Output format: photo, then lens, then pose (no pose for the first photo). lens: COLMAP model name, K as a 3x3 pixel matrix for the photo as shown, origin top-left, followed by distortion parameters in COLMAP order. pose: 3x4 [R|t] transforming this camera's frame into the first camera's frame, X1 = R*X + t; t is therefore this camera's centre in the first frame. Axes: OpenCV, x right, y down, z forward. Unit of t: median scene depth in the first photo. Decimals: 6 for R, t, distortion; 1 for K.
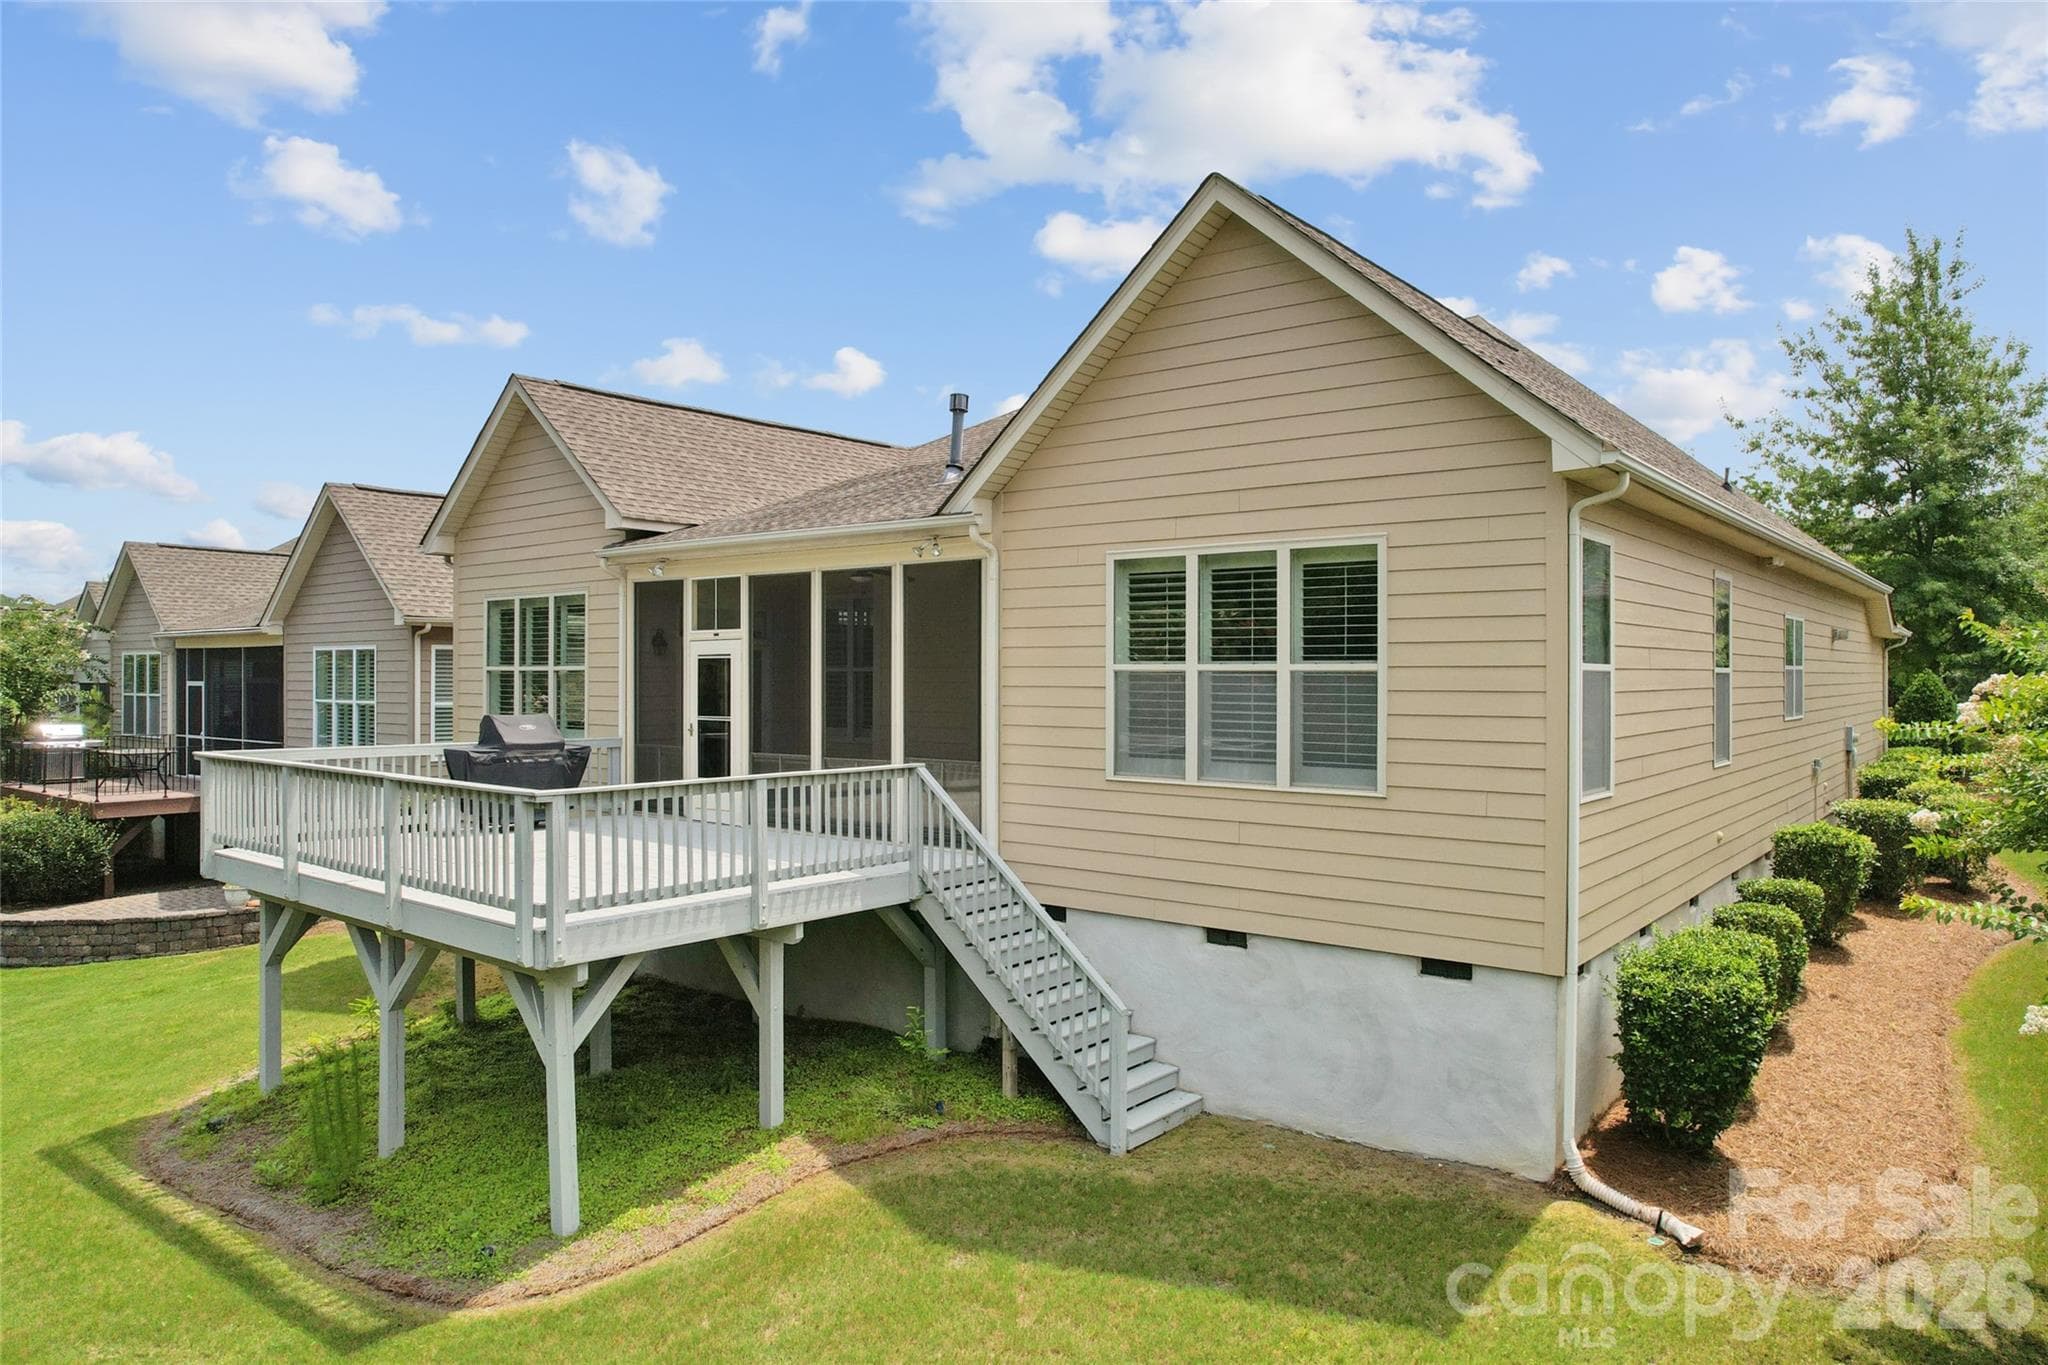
lens RADIAL K [[1316.7, 0, 1032.2], [0, 1316.7, 682.3], [0, 0, 1]] dist [-0.079542, -0.001121]
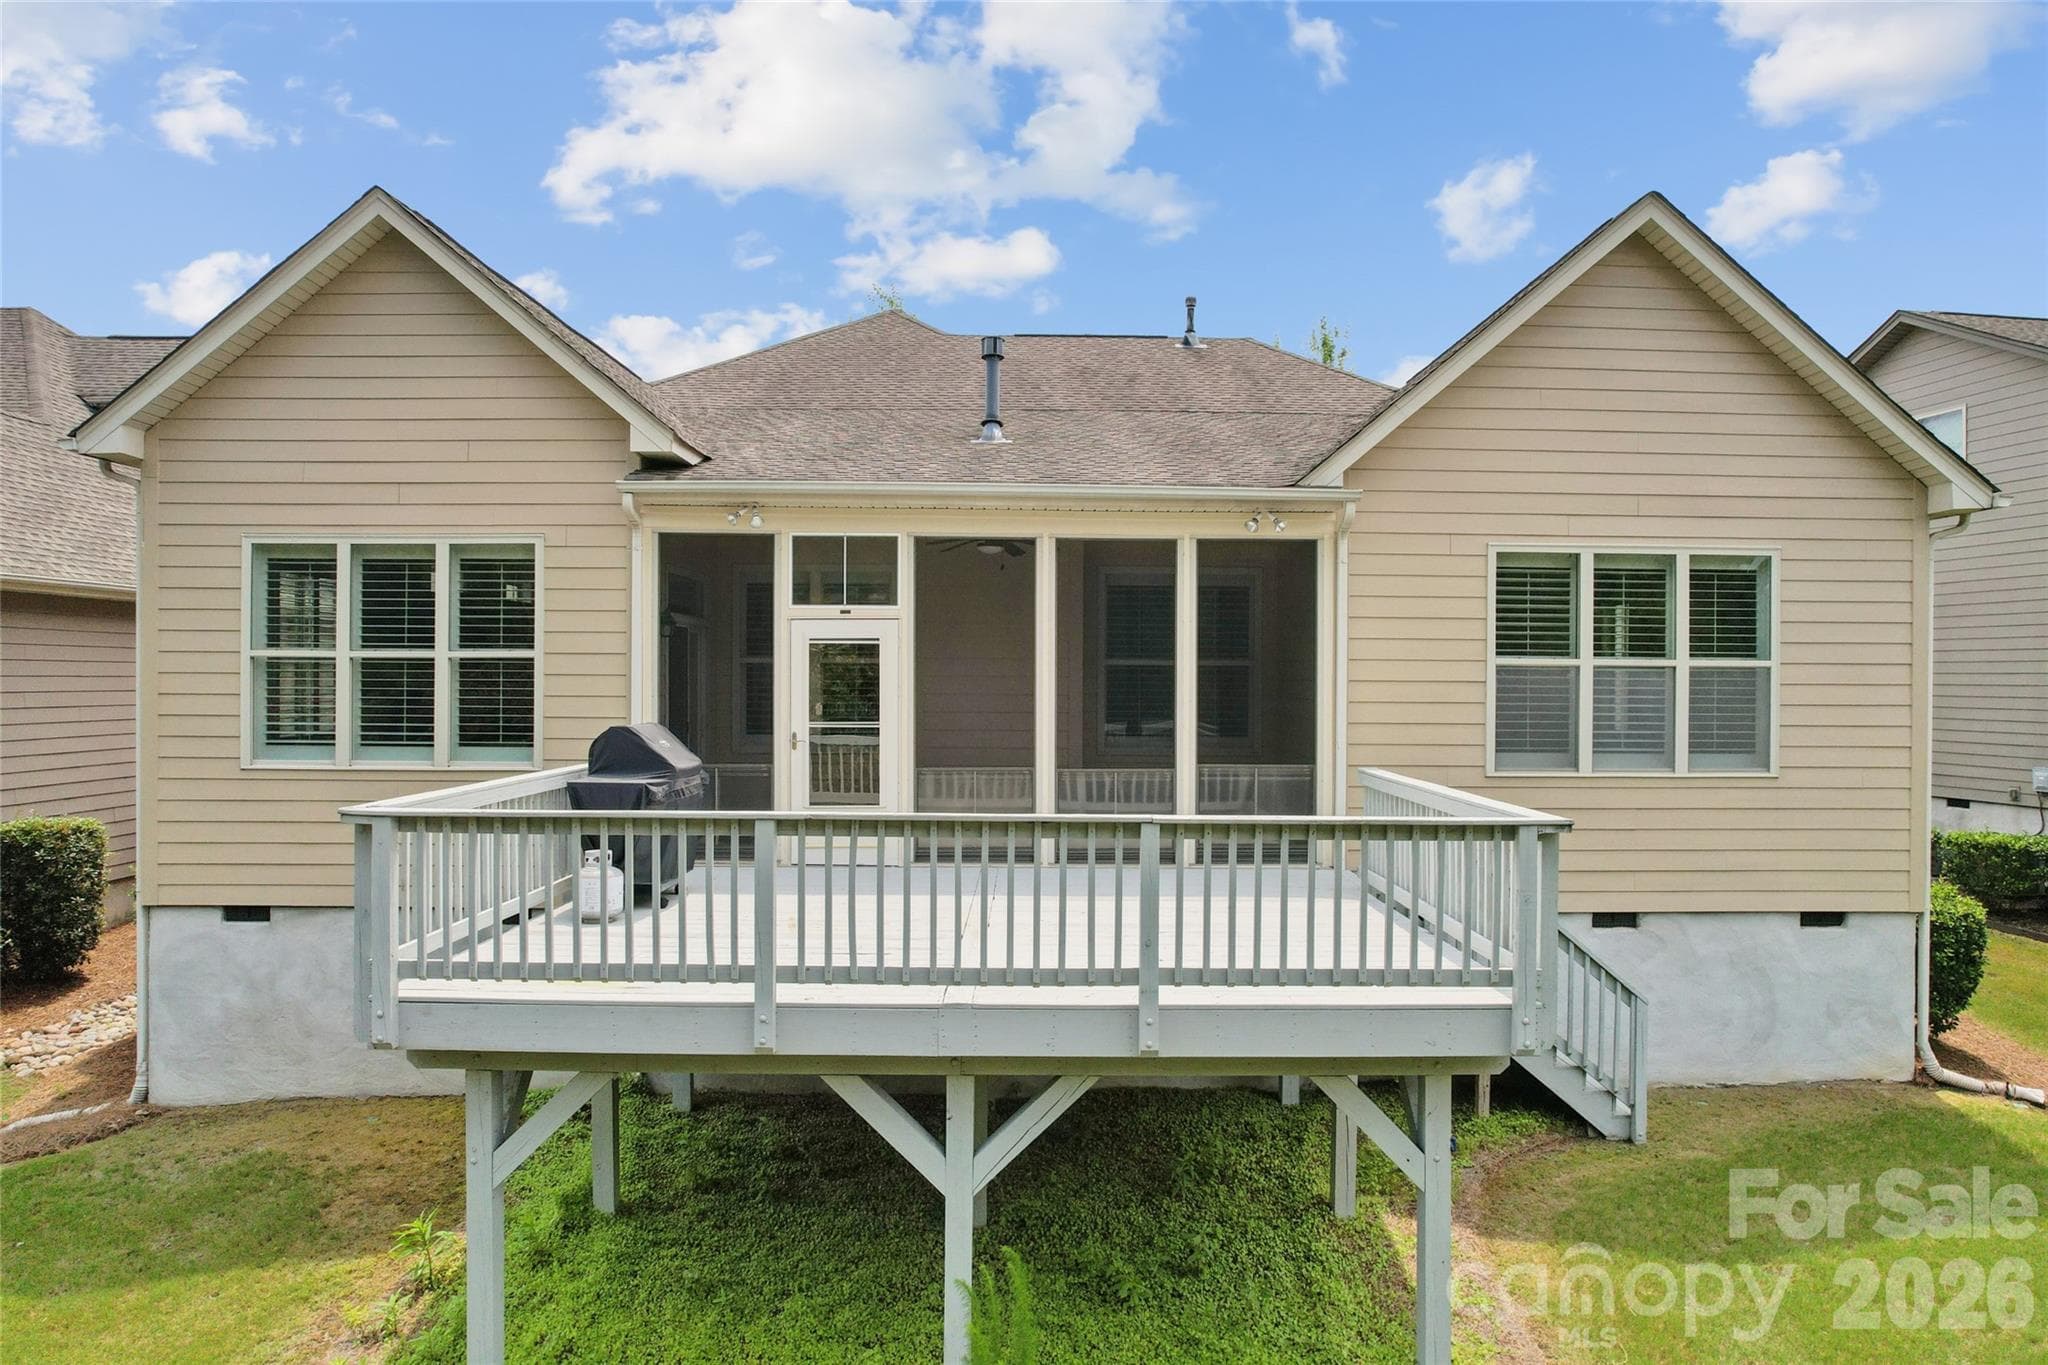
lens RADIAL K [[1116.1, 0, 1035.1], [0, 1116.1, 689.2], [0, 0, 1]] dist [-0.029227, 0.000394]
pose [[0.777889, -0.010381, 0.628316, -0.659436], [-0.001122, 0.999839, 0.017908, -0.004661], [-0.628401, -0.014636, 0.777752, 0.515951]]
